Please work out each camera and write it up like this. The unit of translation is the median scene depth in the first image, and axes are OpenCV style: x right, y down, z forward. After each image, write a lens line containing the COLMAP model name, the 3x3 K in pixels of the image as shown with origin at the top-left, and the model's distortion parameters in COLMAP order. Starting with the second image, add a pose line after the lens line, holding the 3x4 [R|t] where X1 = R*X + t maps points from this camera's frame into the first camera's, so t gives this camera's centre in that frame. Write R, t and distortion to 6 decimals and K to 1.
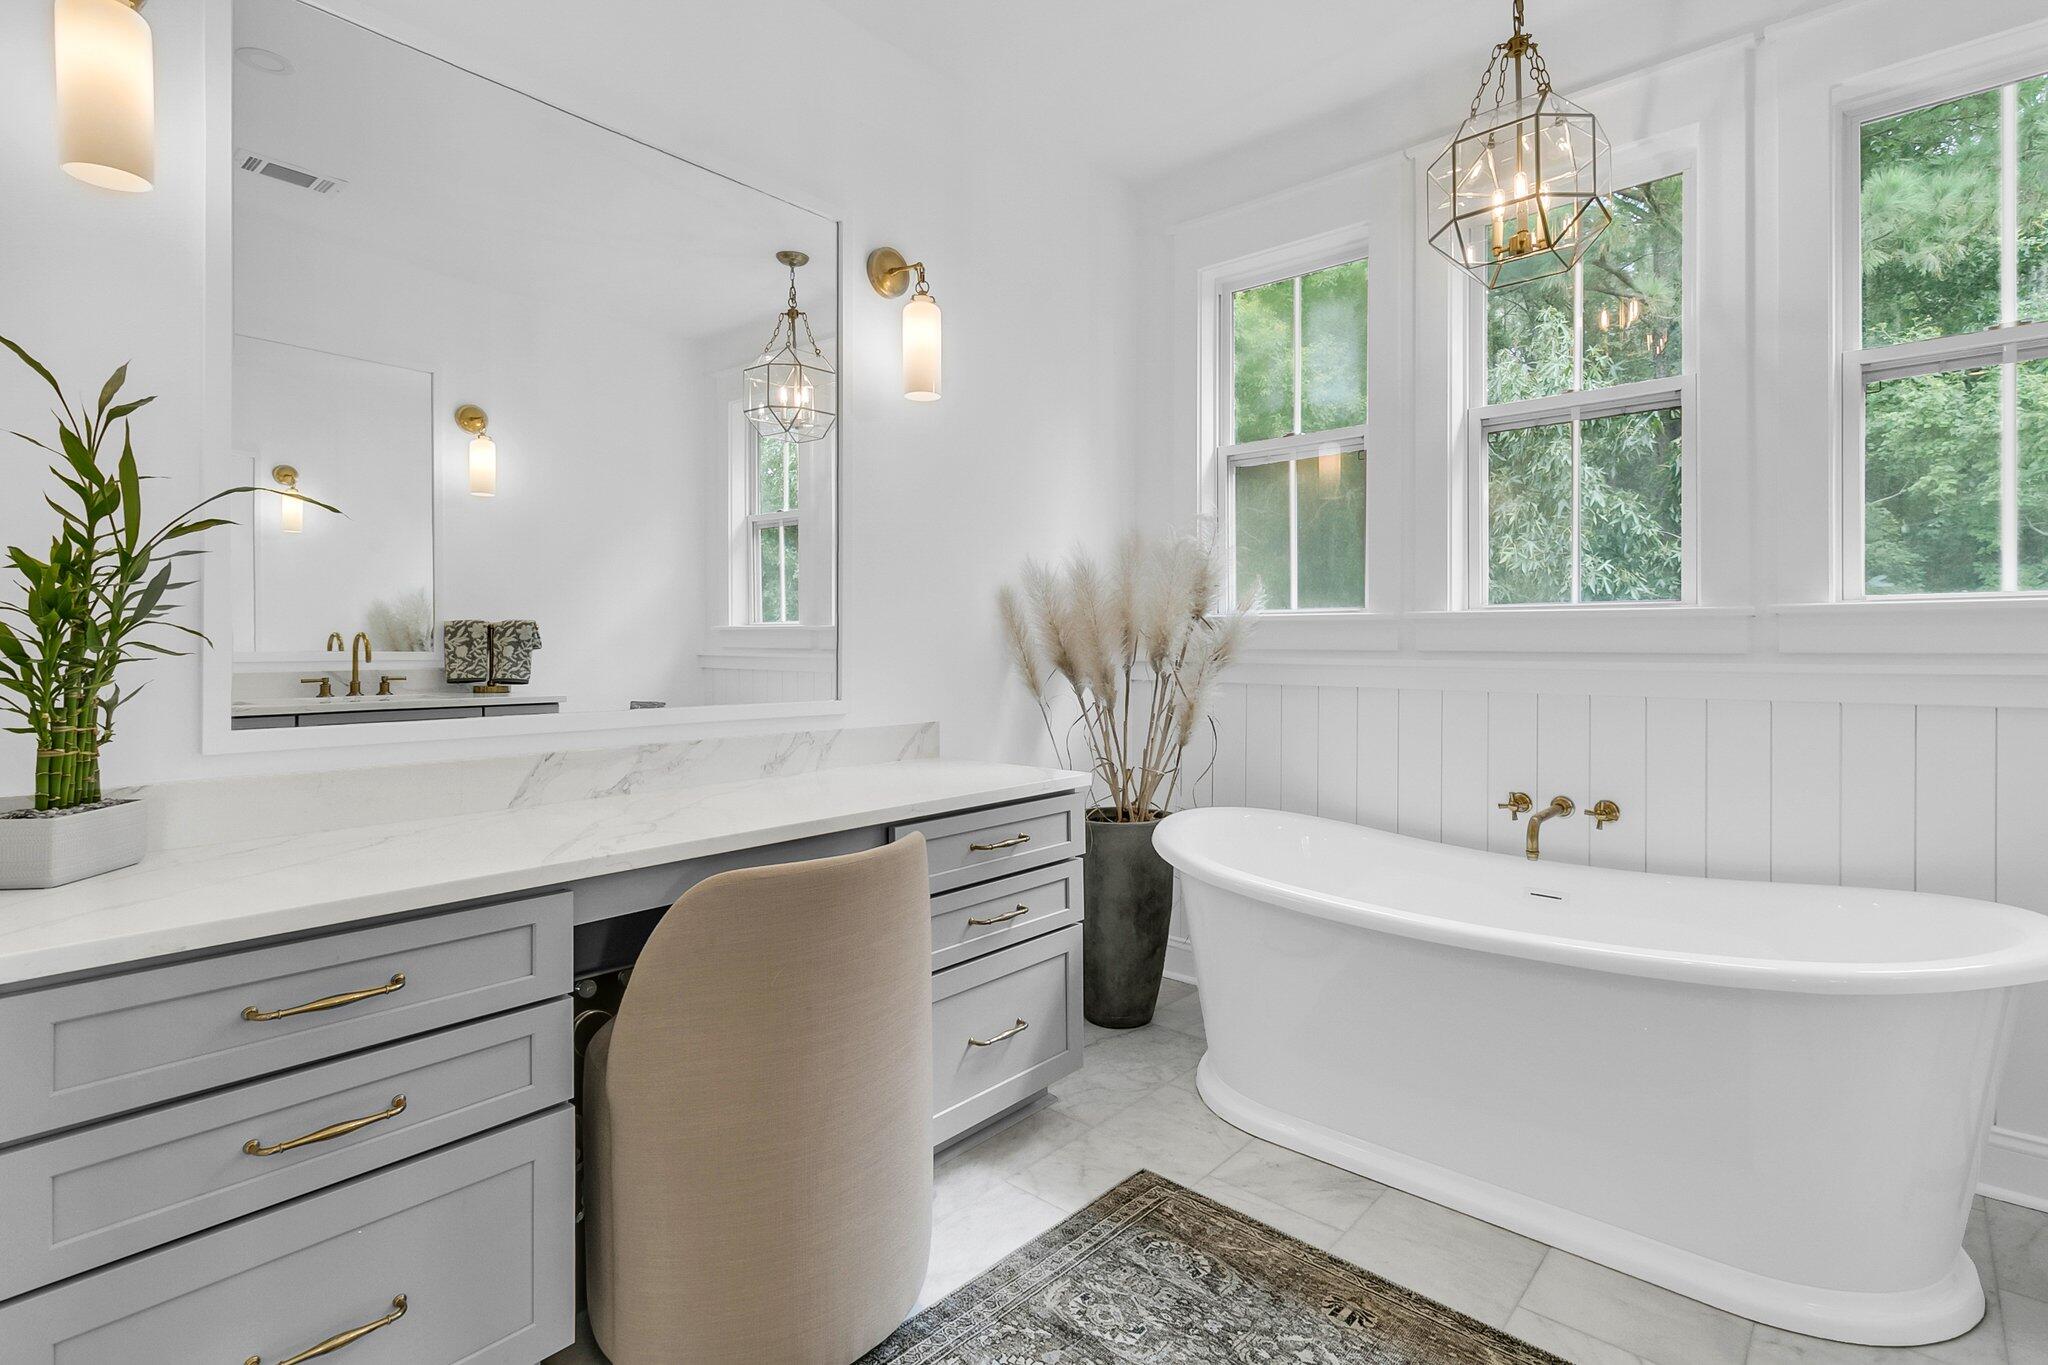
lens RADIAL K [[962.3, 0, 1026.7], [0, 962.3, 632.3], [0, 0, 1]] dist [-0.000126, 0.000662]
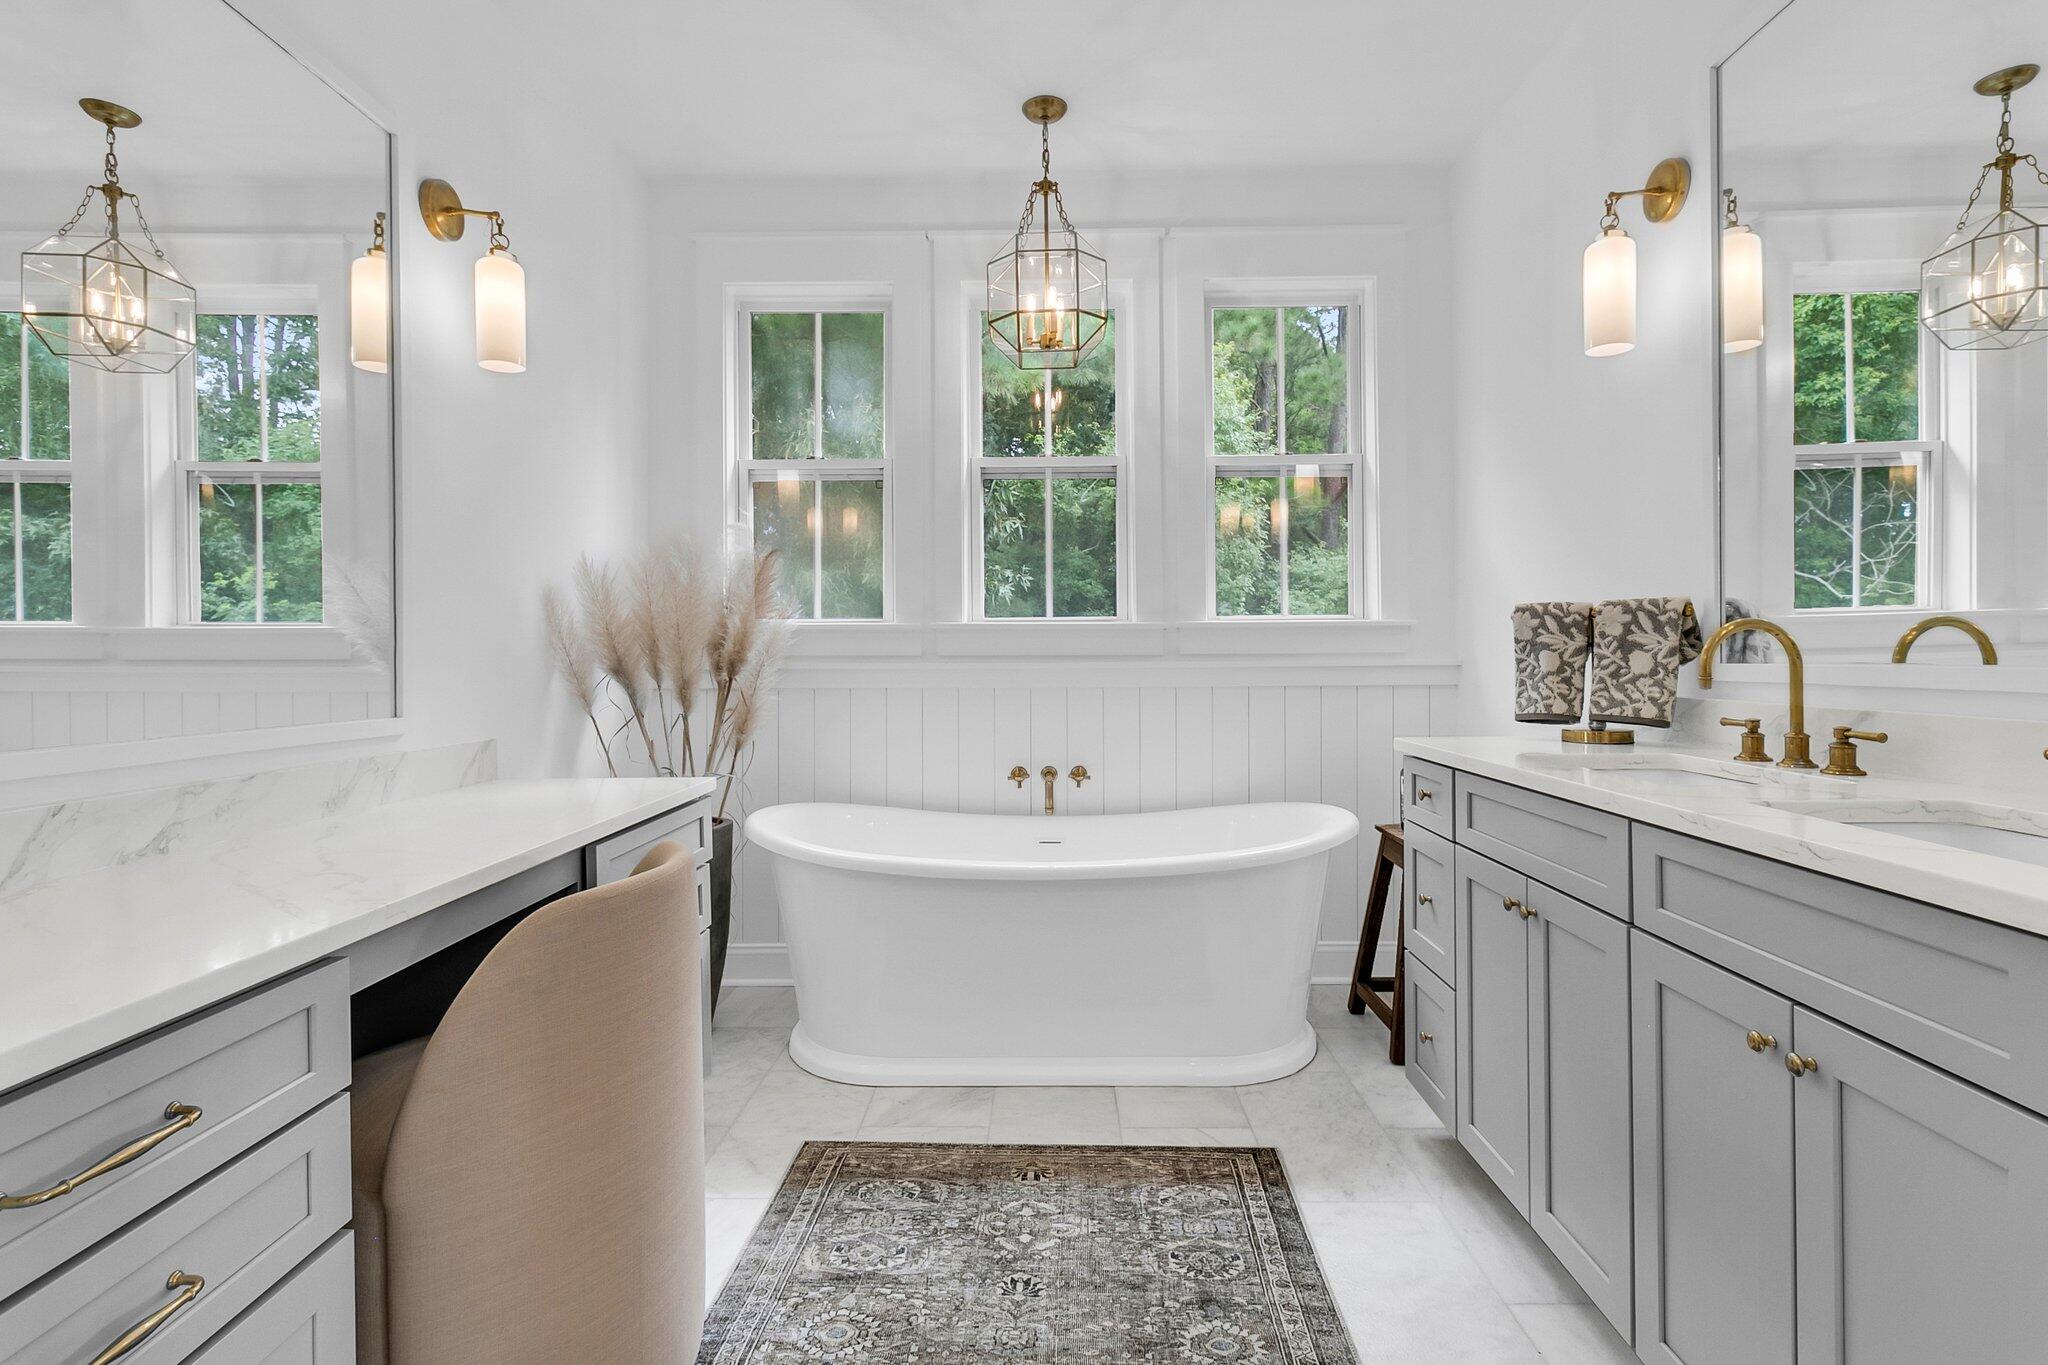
lens RADIAL K [[959.5, 0, 1026.9], [0, 959.5, 646.2], [0, 0, 1]] dist [0.001915, 0.000485]
pose [[0.763904, 0.002348, 0.645326, -0.416218], [-0.002491, 0.999997, -0.000689, 0.011651], [-0.645325, -0.001082, 0.763907, 0.035020]]
